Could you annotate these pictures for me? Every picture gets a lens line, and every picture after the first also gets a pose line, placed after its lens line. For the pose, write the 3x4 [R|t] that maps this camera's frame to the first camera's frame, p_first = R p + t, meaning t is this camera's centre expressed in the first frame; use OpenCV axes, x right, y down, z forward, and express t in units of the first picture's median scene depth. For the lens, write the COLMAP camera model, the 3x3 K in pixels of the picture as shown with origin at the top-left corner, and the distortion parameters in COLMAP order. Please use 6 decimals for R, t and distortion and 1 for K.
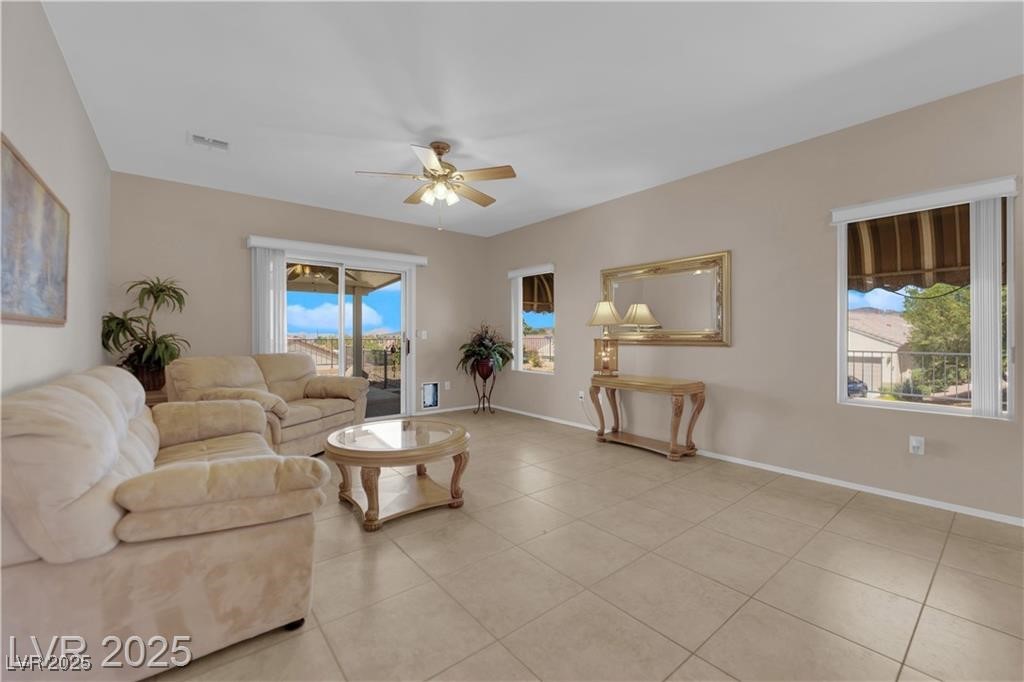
lens RADIAL K [[419.0, 0, 513.4], [0, 419.0, 337.0], [0, 0, 1]] dist [-0.002085, -0.003313]
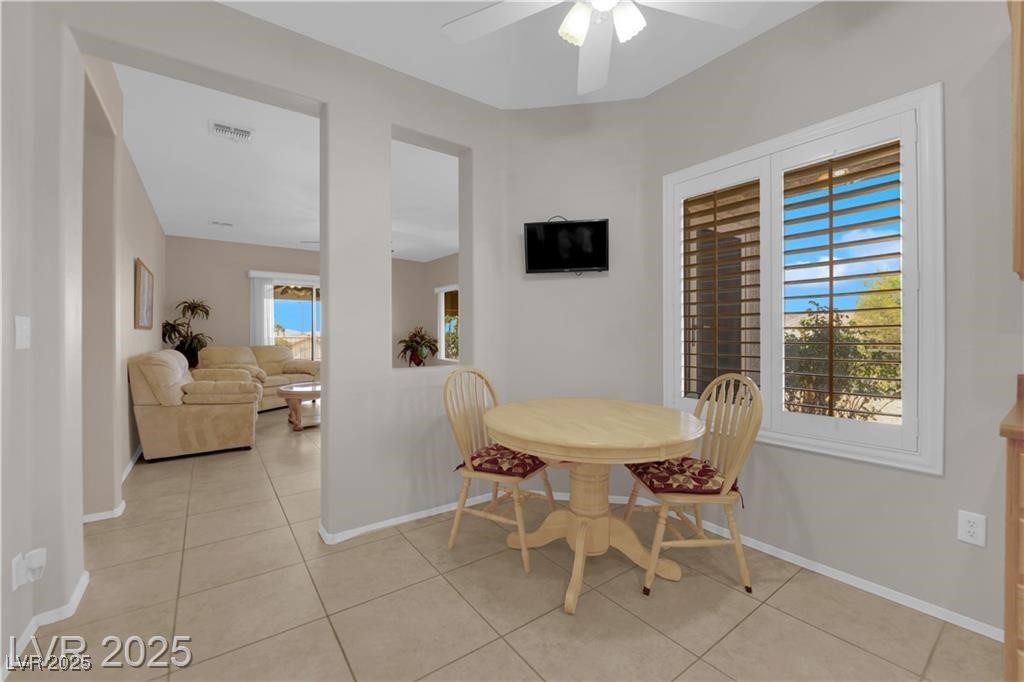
lens RADIAL K [[419.0, 0, 515.3], [0, 419.0, 338.7], [0, 0, 1]] dist [-0.002085, -0.003313]
pose [[0.998997, 0.000858, -0.044771, 0.518035], [-0.000554, 0.999977, 0.006792, 0.002727], [0.044776, -0.006761, 0.998974, -0.623774]]
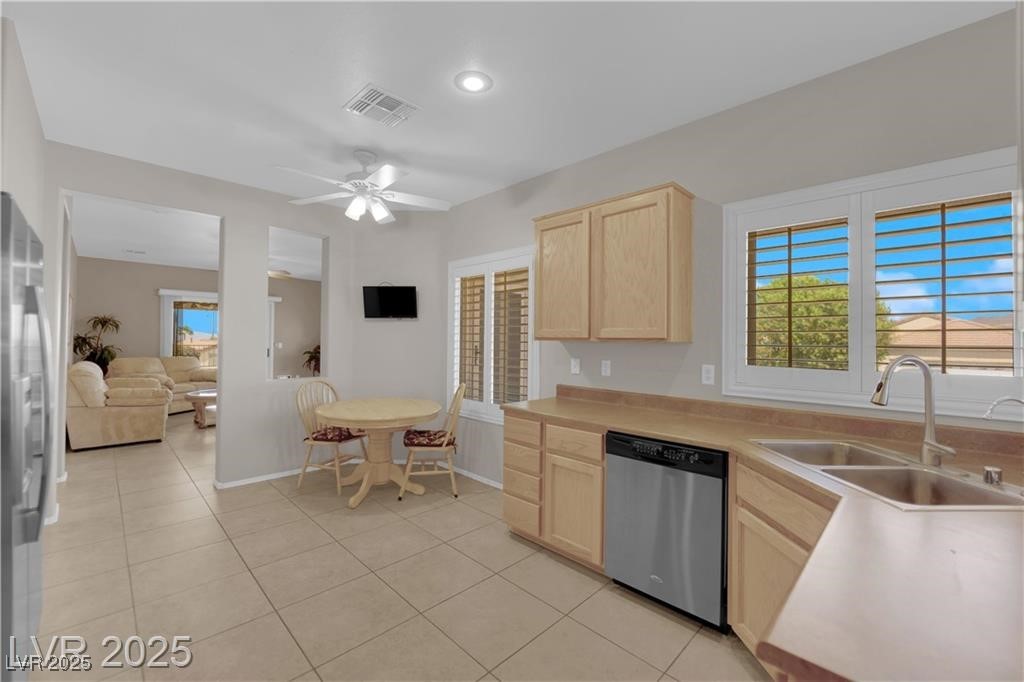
lens RADIAL K [[419.0, 0, 511.6], [0, 419.0, 336.5], [0, 0, 1]] dist [-0.002085, -0.003313]
pose [[0.994478, 0.014415, 0.103949, 0.789954], [-0.013121, 0.999828, -0.013119, -0.047670], [-0.104120, 0.011683, 0.994496, -1.074042]]
